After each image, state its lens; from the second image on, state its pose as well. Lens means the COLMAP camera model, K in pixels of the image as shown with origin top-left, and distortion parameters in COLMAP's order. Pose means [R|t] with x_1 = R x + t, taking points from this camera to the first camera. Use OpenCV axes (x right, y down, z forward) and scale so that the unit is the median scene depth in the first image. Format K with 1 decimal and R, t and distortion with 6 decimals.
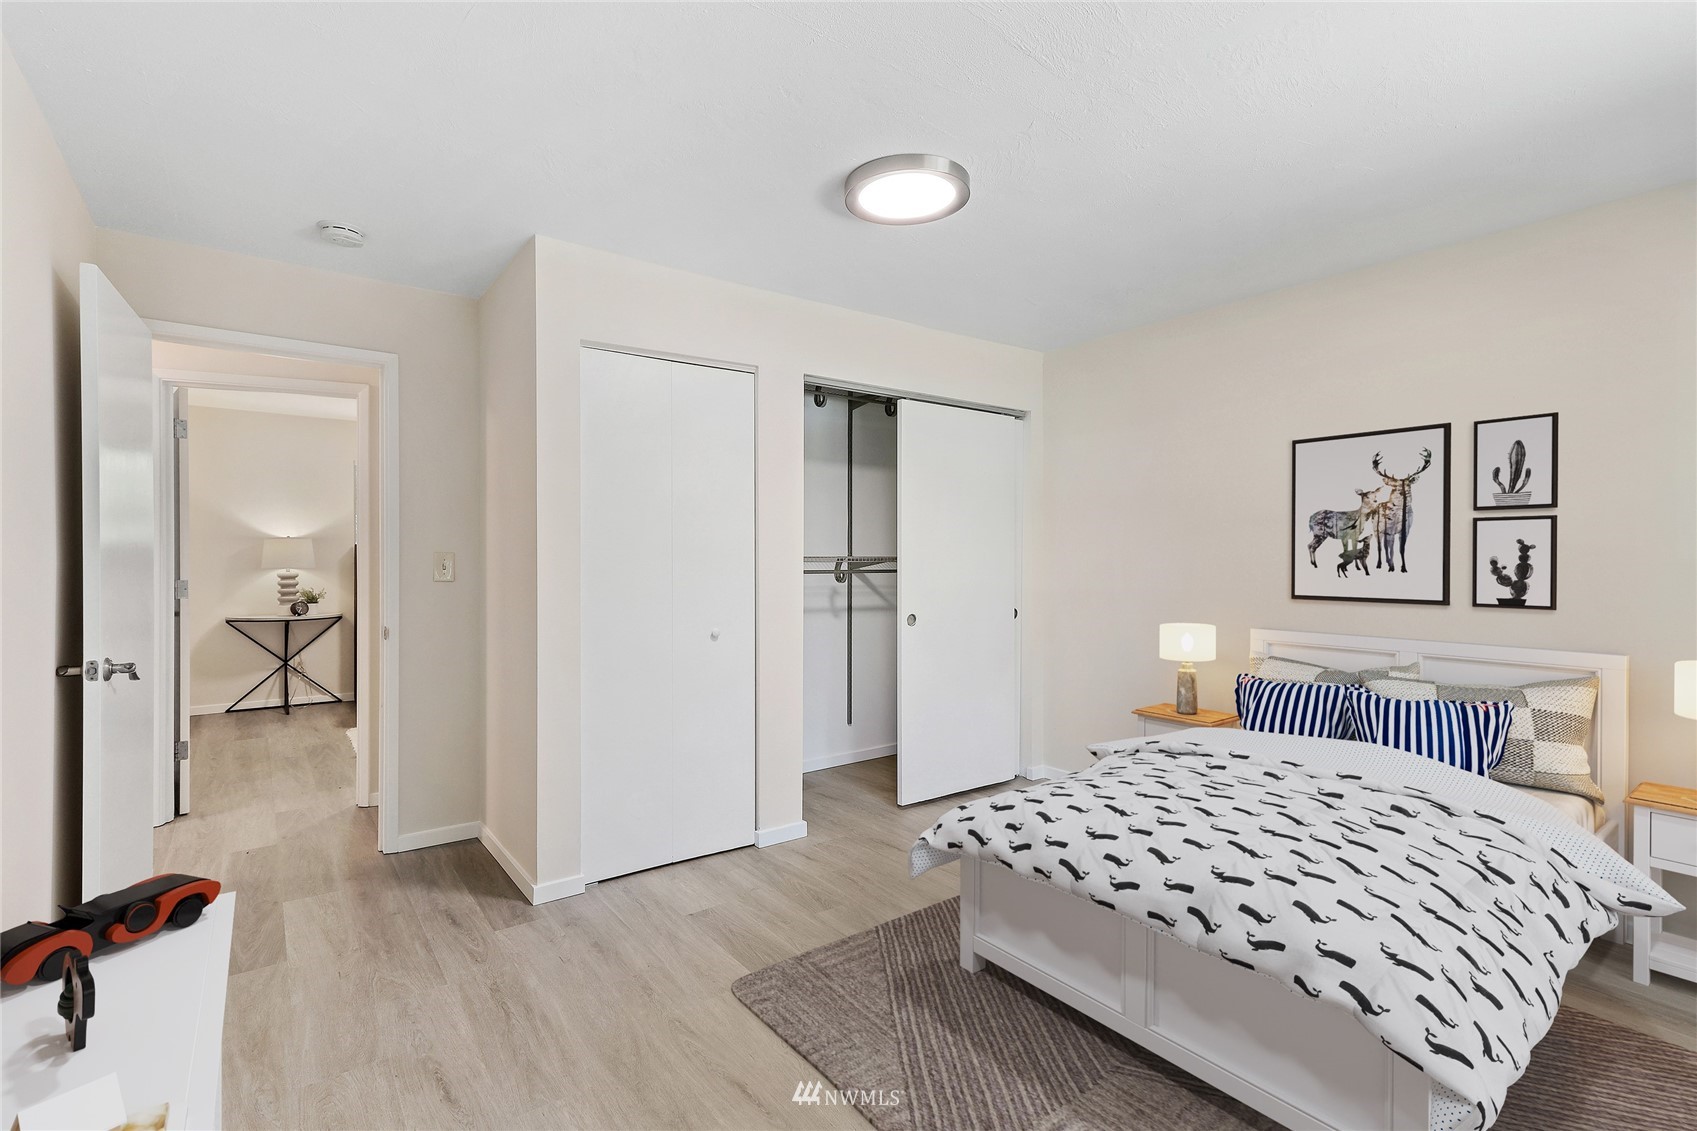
lens RADIAL K [[783.4, 0, 810.3], [0, 783.4, 554.9], [0, 0, 1]] dist [-0.000861, -0.000147]
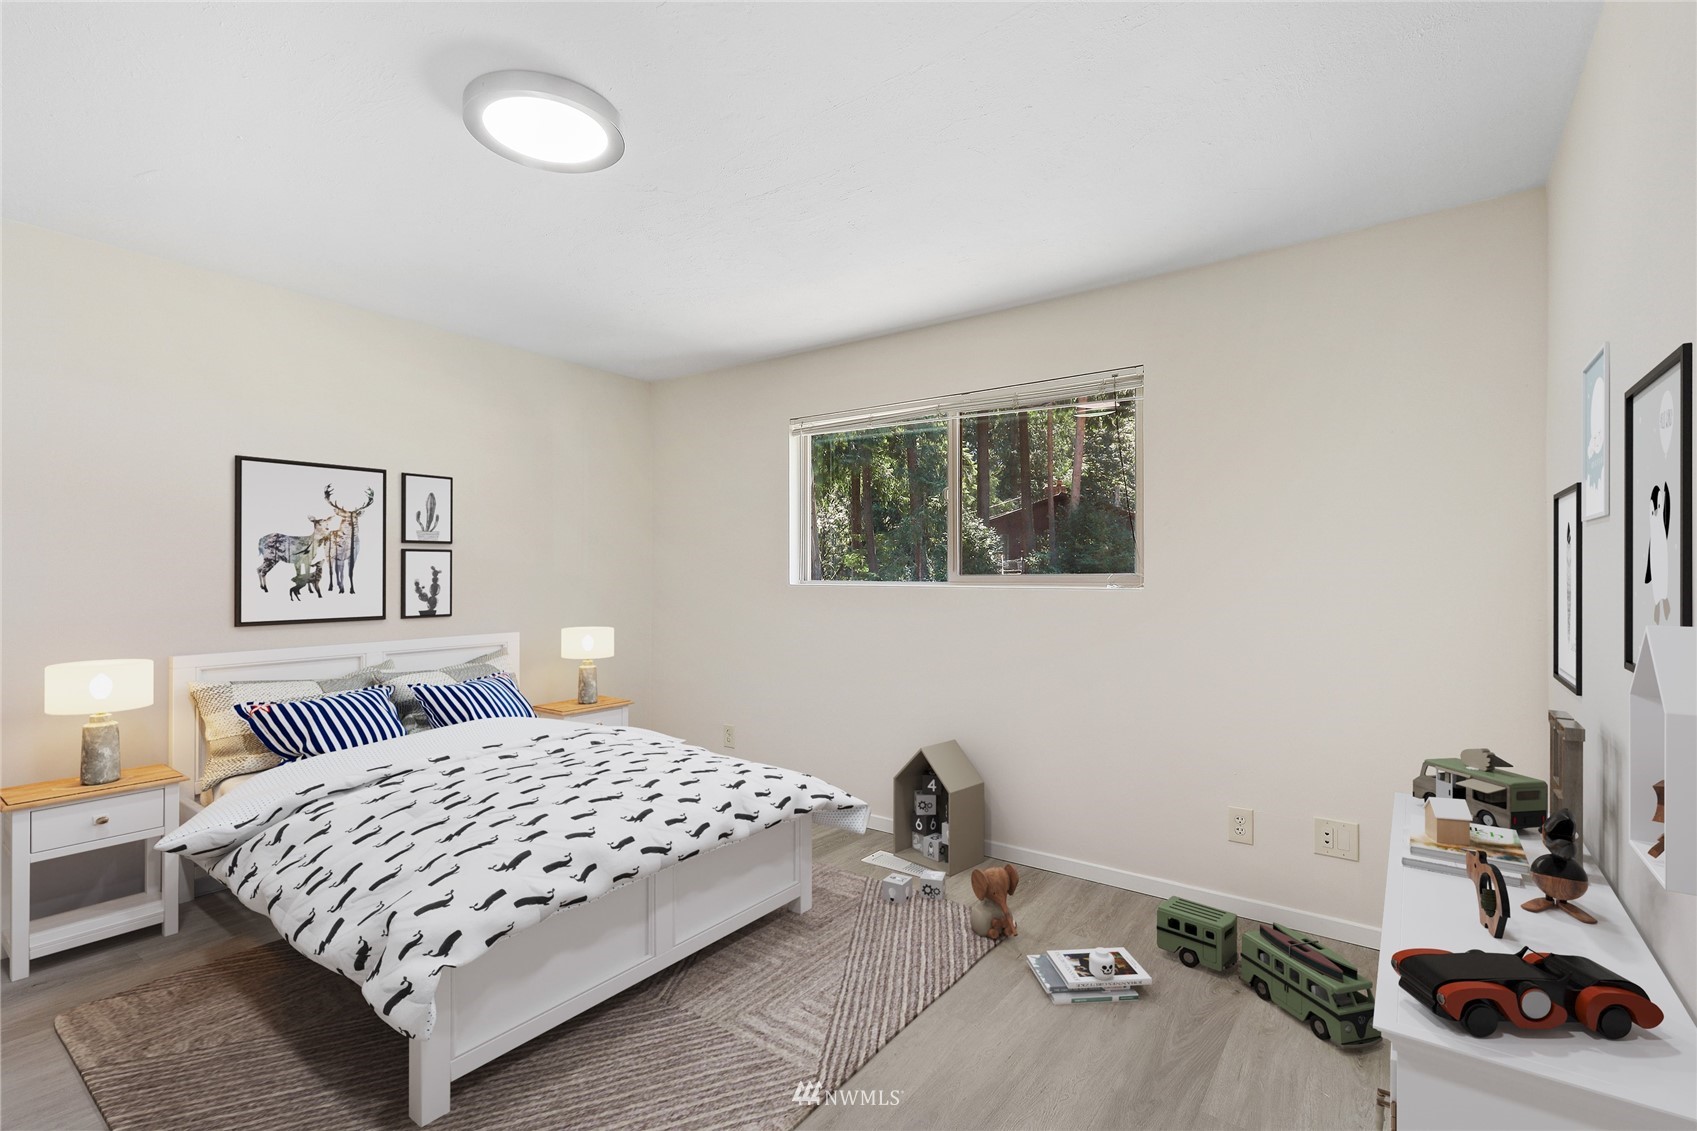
lens RADIAL K [[783.4, 0, 811.3], [0, 783.4, 571.2], [0, 0, 1]] dist [-0.000861, -0.000147]
pose [[-0.297267, 0.003370, 0.954788, -0.516002], [0.004520, 0.999988, -0.002123, -0.004770], [-0.954784, 0.003684, -0.297279, 0.689094]]
